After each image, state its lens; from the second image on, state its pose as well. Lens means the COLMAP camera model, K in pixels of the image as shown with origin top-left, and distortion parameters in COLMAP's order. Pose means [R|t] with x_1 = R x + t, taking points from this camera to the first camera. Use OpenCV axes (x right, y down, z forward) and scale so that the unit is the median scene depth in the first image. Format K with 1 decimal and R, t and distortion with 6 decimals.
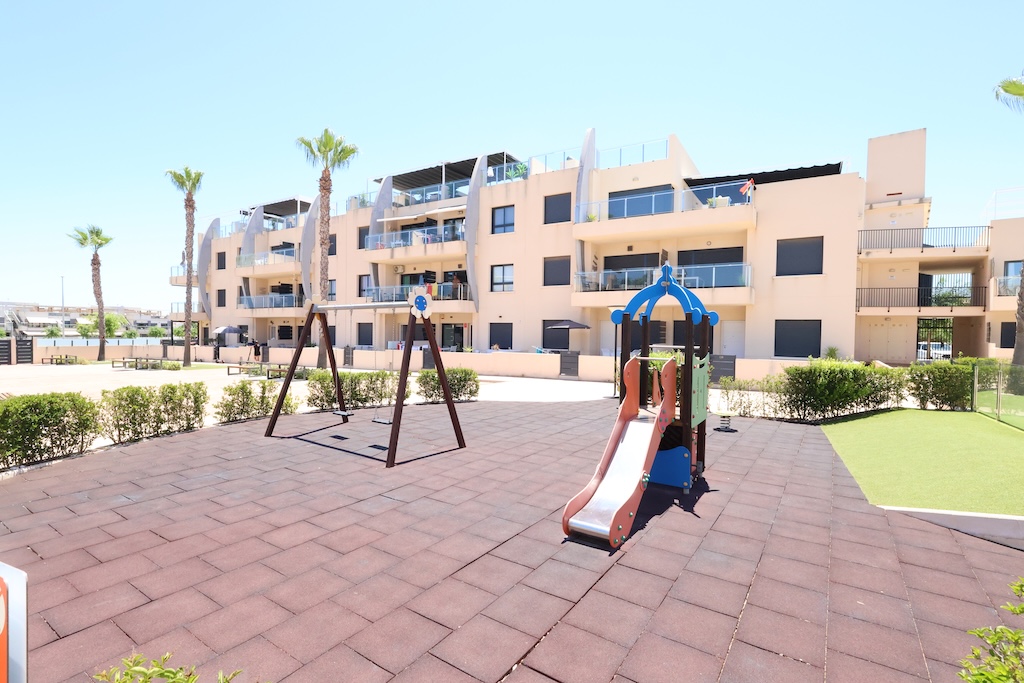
lens RADIAL K [[480.0, 0, 508.7], [0, 480.0, 340.5], [0, 0, 1]] dist [0.000355, 0.000544]
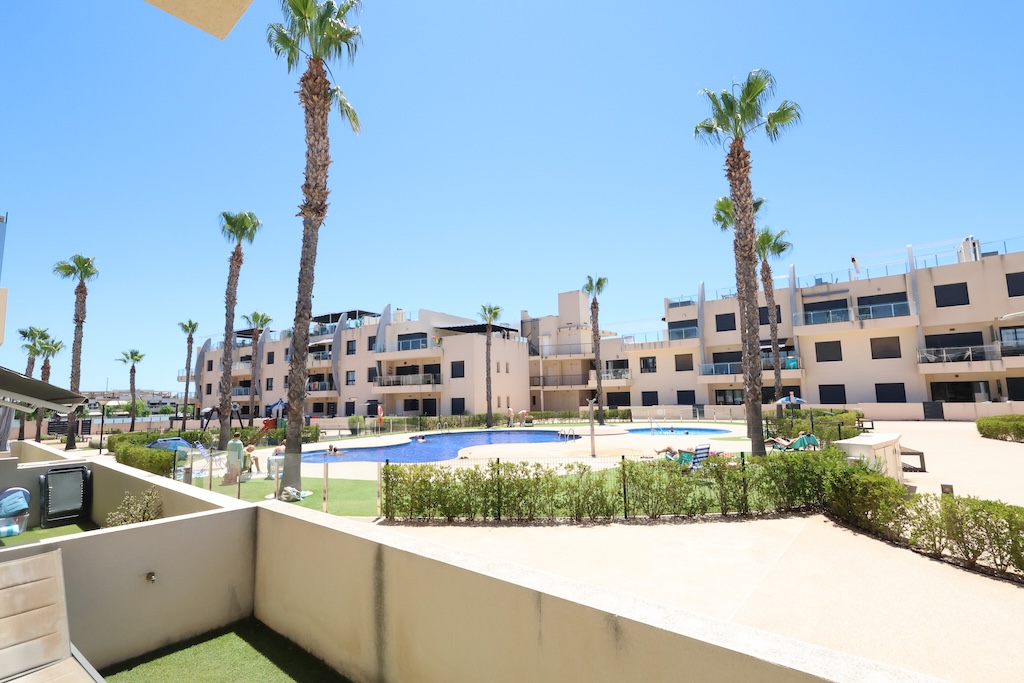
lens RADIAL K [[473.4, 0, 510.1], [0, 473.4, 340.4], [0, 0, 1]] dist [-0.002867, 0.002306]
pose [[0.999357, -0.035729, -0.003117, 0.542584], [0.034986, 0.990299, -0.134474, -0.003595], [0.007891, 0.134278, 0.990912, -0.750832]]
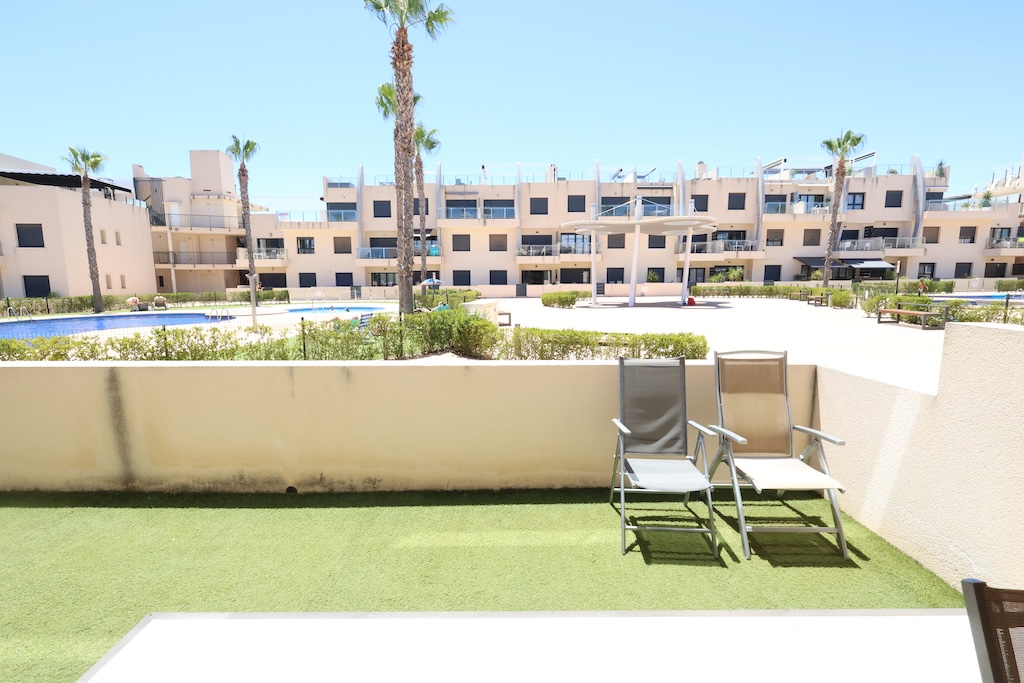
lens RADIAL K [[473.4, 0, 510.2], [0, 473.4, 340.7], [0, 0, 1]] dist [-0.002867, 0.002306]
pose [[0.771459, -0.101560, 0.628122, 0.513882], [0.026423, 0.991441, 0.127852, 0.007635], [-0.635730, -0.082036, 0.767540, -0.792442]]
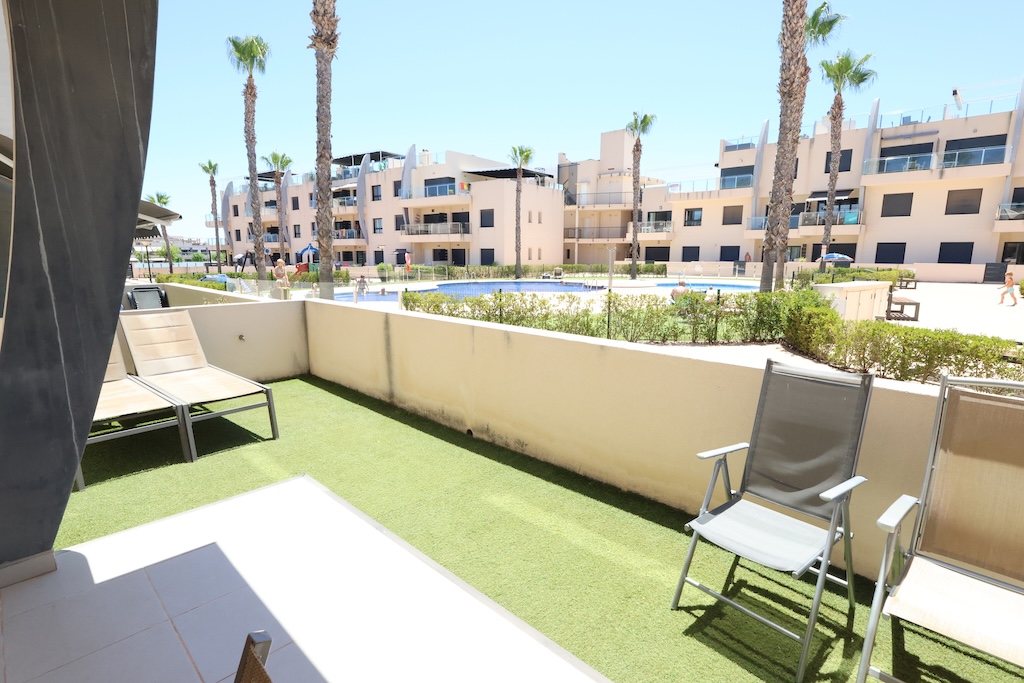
lens RADIAL K [[509.4, 0, 510.7], [0, 509.4, 341.0], [0, 0, 1]] dist [-0.002975, 0.000944]
pose [[0.996371, 0.002256, -0.085083, 0.569141], [0.010841, 0.988143, 0.153152, 0.009942], [0.084420, -0.153518, 0.984533, -0.810421]]
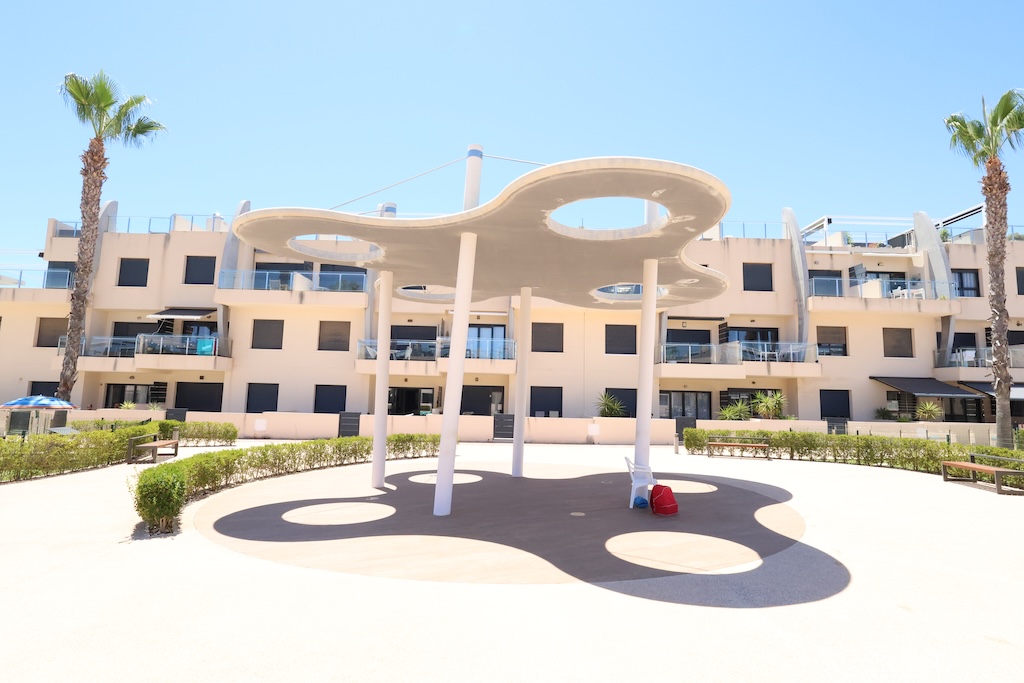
lens RADIAL K [[509.4, 0, 512.4], [0, 509.4, 338.7], [0, 0, 1]] dist [-0.002975, 0.000944]
pose [[0.763751, 0.079388, 0.640611, 1.158455], [-0.001791, 0.992665, -0.120881, 0.002871], [-0.645509, 0.091176, 0.758291, -0.450434]]
